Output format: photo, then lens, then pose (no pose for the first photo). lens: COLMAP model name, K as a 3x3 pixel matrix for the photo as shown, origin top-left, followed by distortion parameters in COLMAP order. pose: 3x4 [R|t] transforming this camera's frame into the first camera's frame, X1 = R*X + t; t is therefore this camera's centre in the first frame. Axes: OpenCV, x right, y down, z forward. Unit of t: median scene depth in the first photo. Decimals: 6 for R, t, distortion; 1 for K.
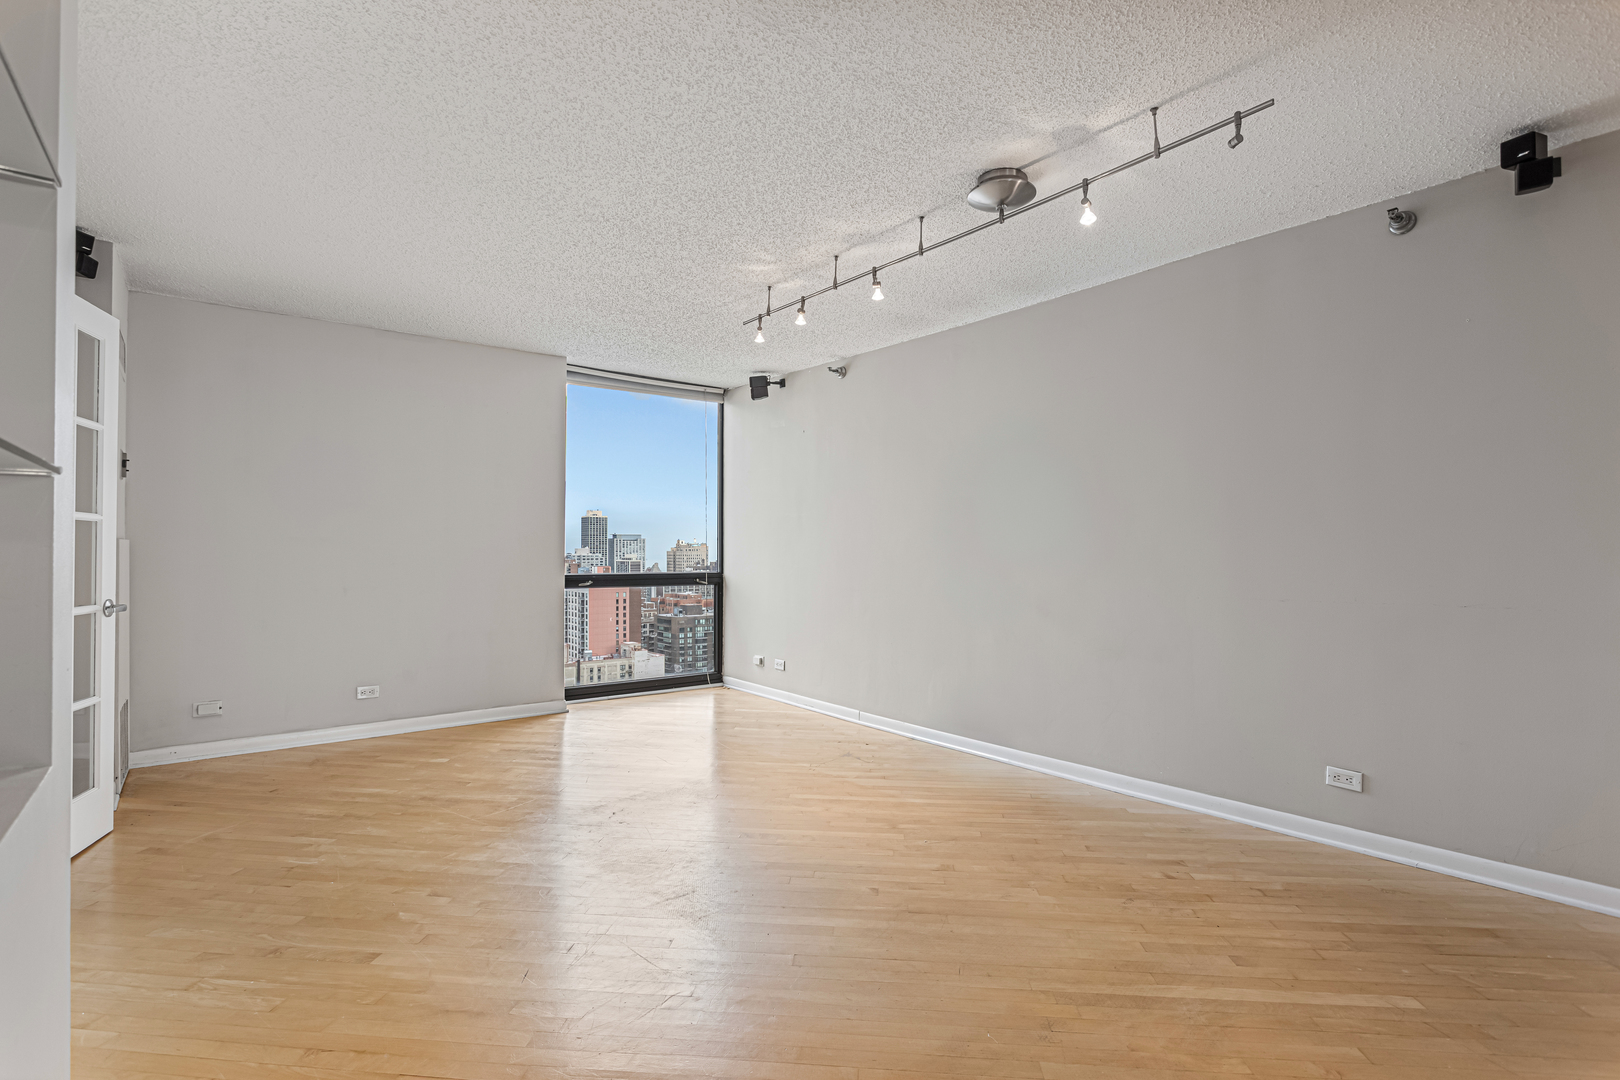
lens RADIAL K [[789.9, 0, 822.0], [0, 789.9, 562.3], [0, 0, 1]] dist [-0.015181, 0.000641]
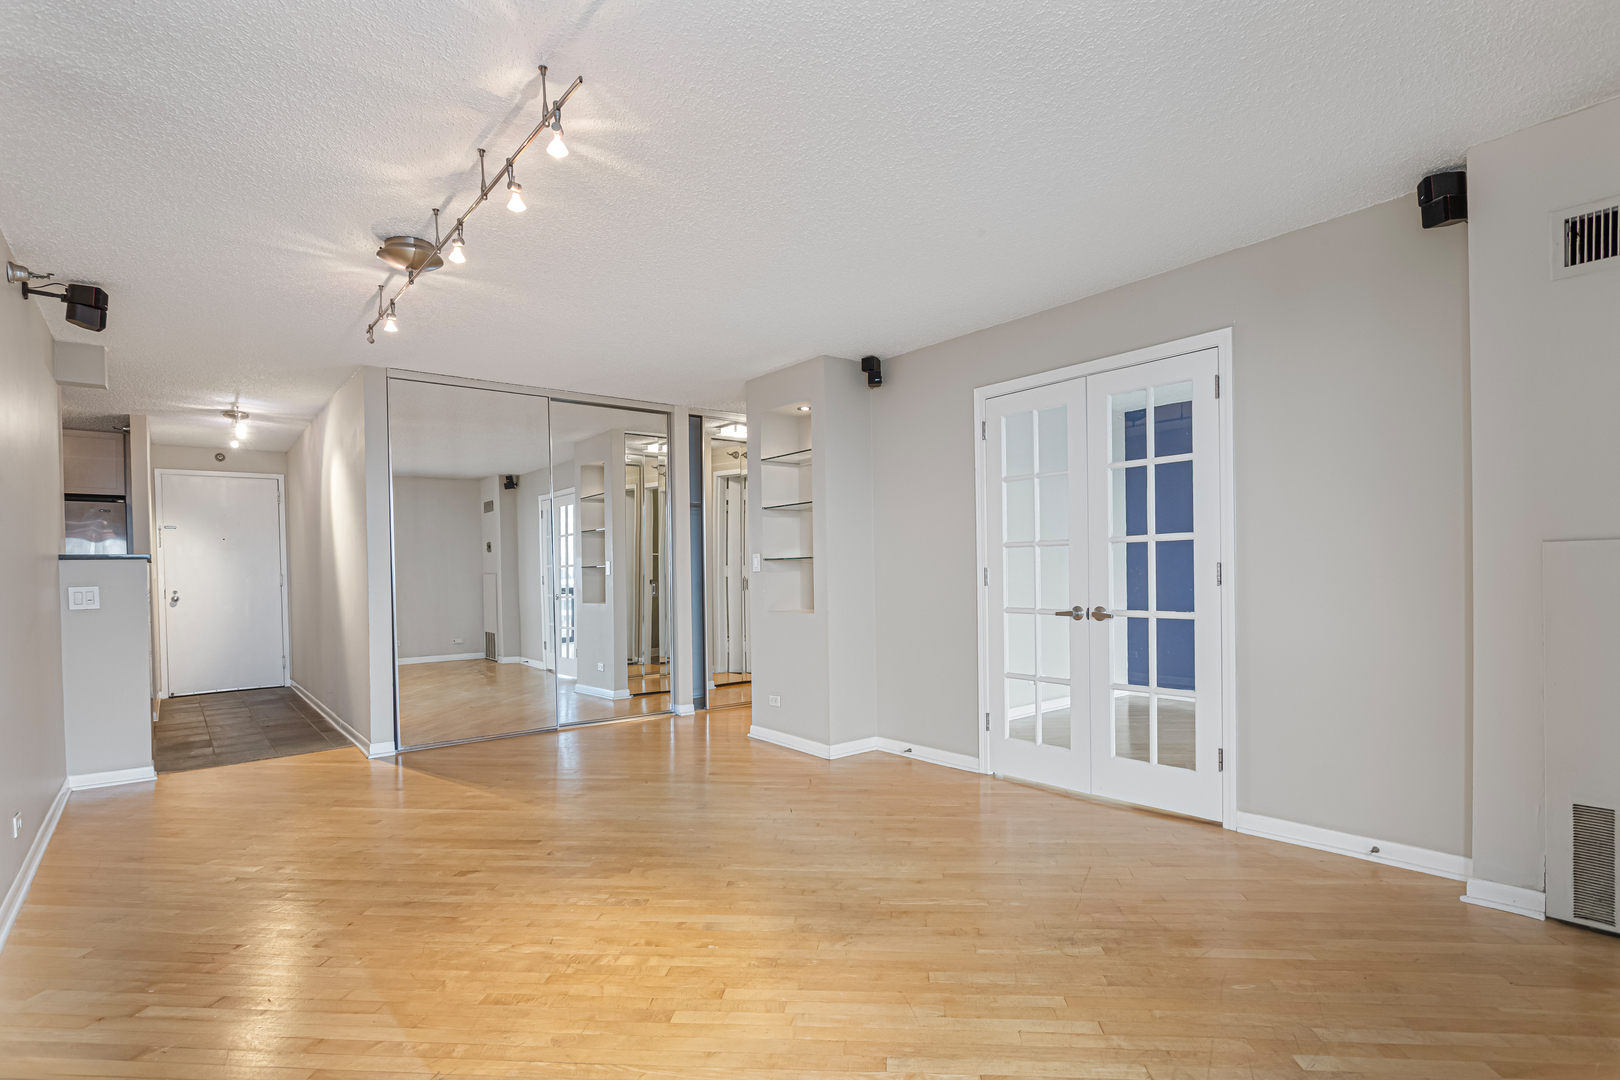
lens RADIAL K [[789.9, 0, 822.0], [0, 789.9, 562.3], [0, 0, 1]] dist [-0.015181, 0.000641]
pose [[-0.999789, 0.017664, -0.010531, -0.266273], [0.017672, 0.999844, -0.000631, -0.018853], [0.010518, -0.000817, -0.999944, 1.727392]]
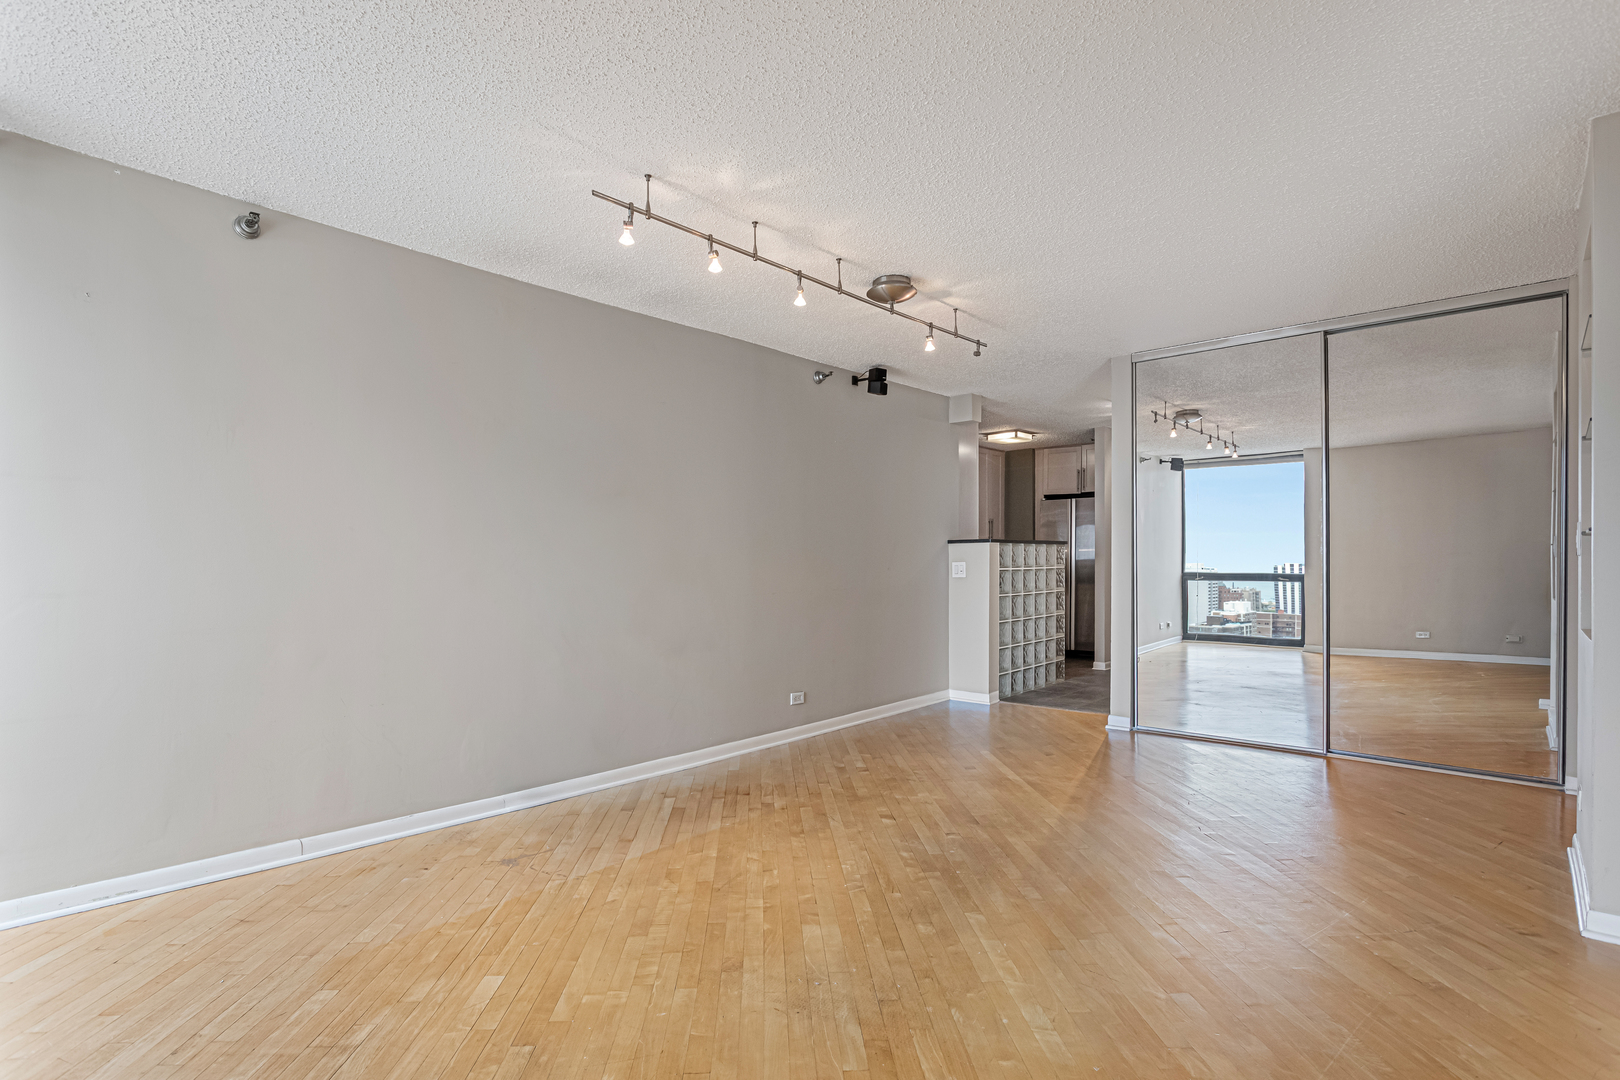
lens RADIAL K [[789.9, 0, 822.0], [0, 789.9, 562.3], [0, 0, 1]] dist [-0.015181, 0.000641]
pose [[-0.173291, -0.003410, 0.984865, -0.866152], [0.011257, 0.999922, 0.005443, -0.014622], [-0.984806, 0.012030, -0.173239, 1.095001]]
